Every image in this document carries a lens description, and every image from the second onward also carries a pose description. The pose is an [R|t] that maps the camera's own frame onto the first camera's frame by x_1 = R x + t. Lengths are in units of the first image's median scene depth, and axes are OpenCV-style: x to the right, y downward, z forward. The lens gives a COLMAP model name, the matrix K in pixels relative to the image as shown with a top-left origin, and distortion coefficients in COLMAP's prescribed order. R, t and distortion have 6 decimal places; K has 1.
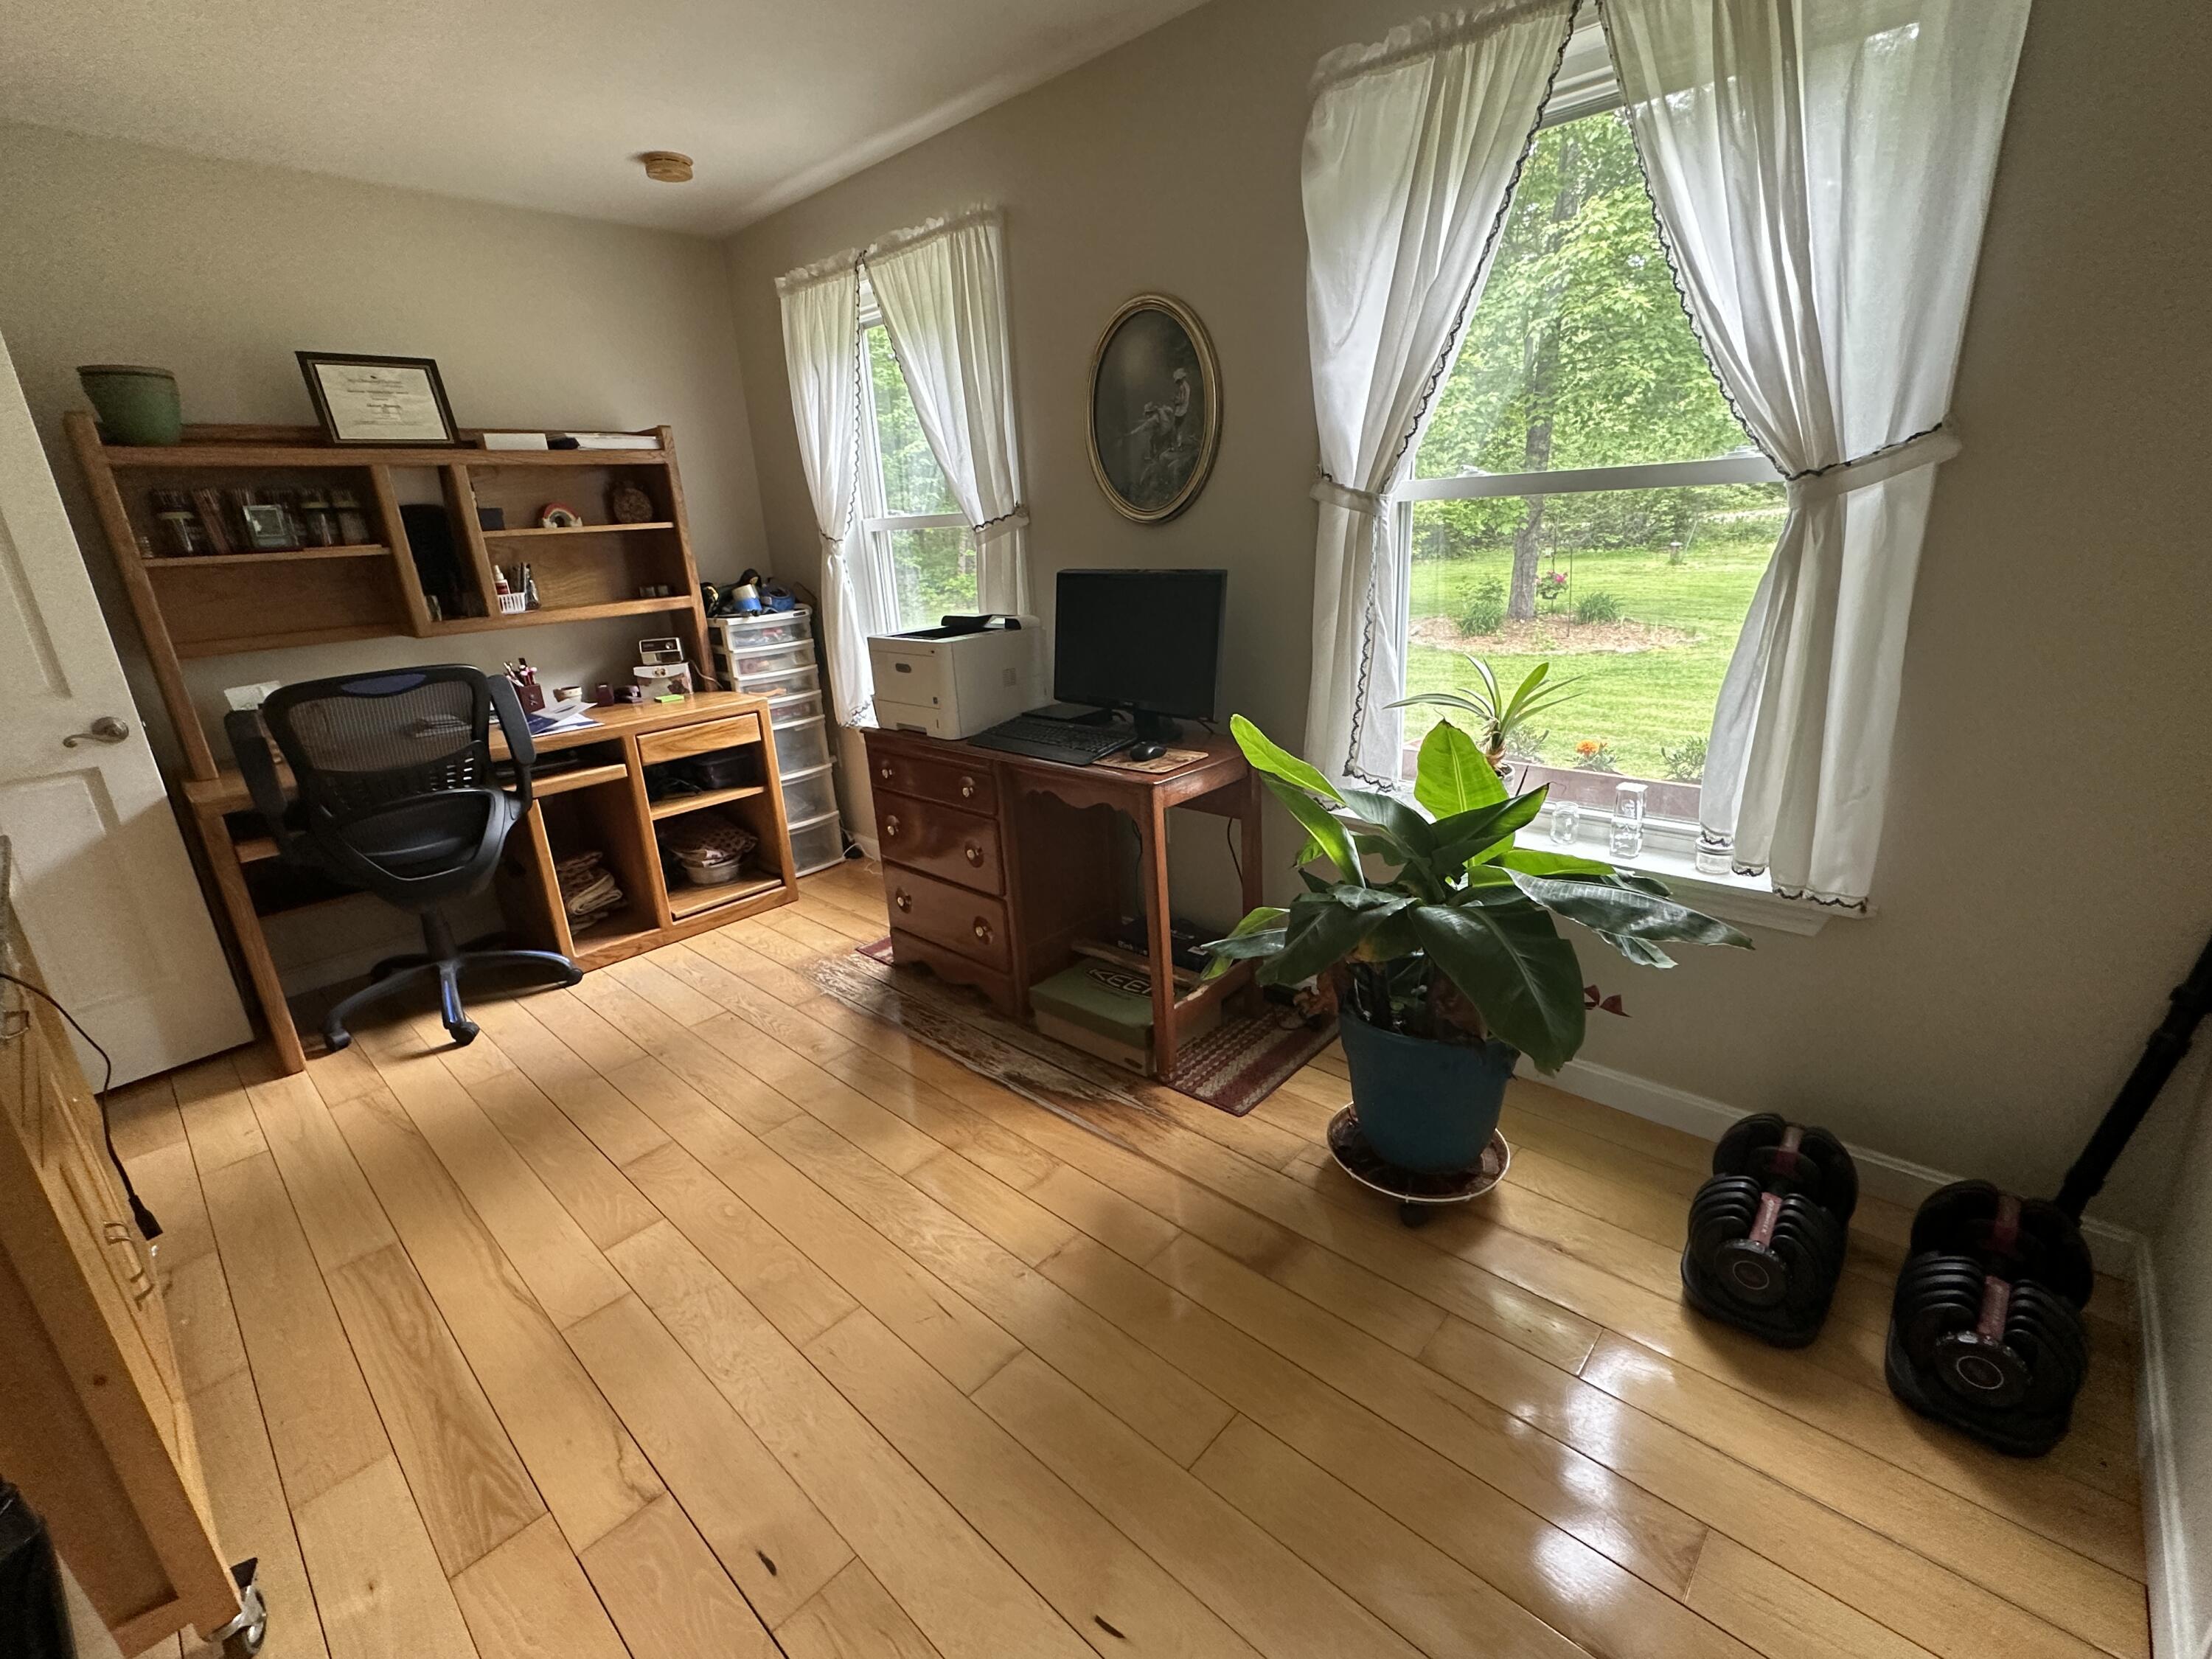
lens RADIAL K [[970.6, 0, 1106.0], [0, 970.6, 829.5], [0, 0, 1]] dist [-0.002722, -0.000217]
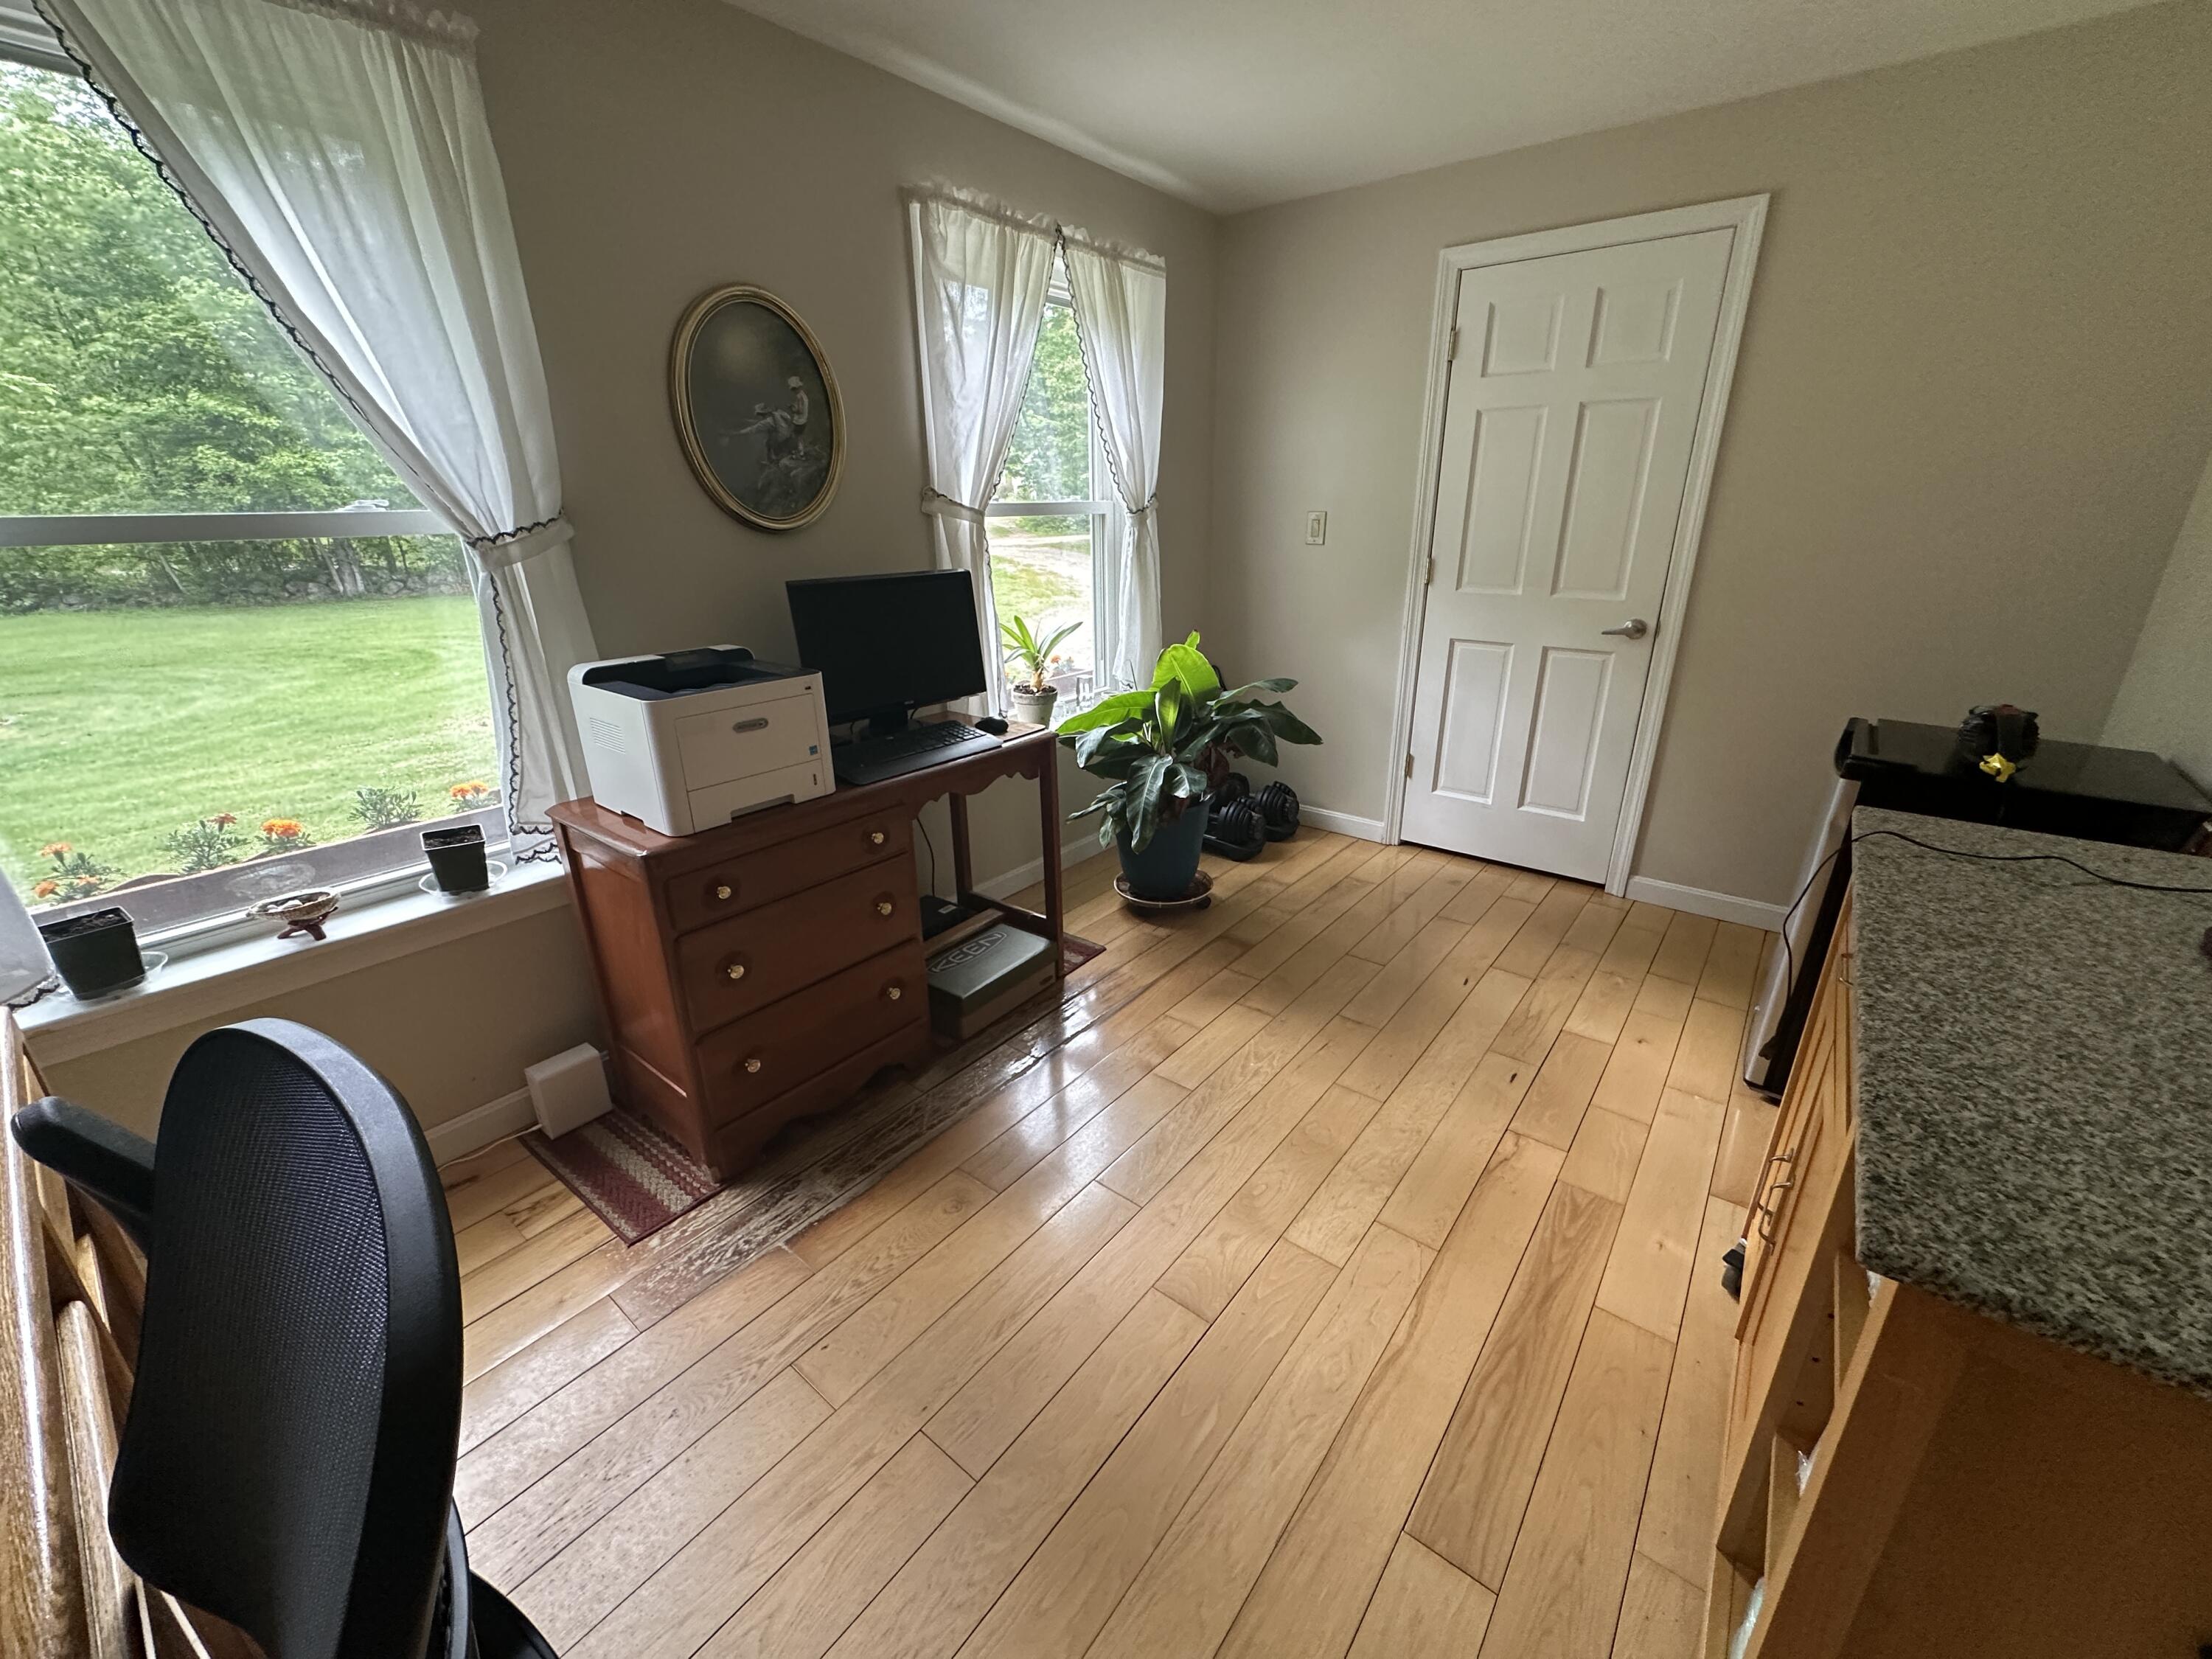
lens RADIAL K [[881.3, 0, 1106.4], [0, 881.3, 827.6], [0, 0, 1]] dist [-0.002991, 0.000364]
pose [[-0.074335, -0.292406, 0.953401, -0.934705], [0.325475, 0.896578, 0.300356, -0.224079], [-0.942624, 0.332635, 0.028523, 0.815393]]
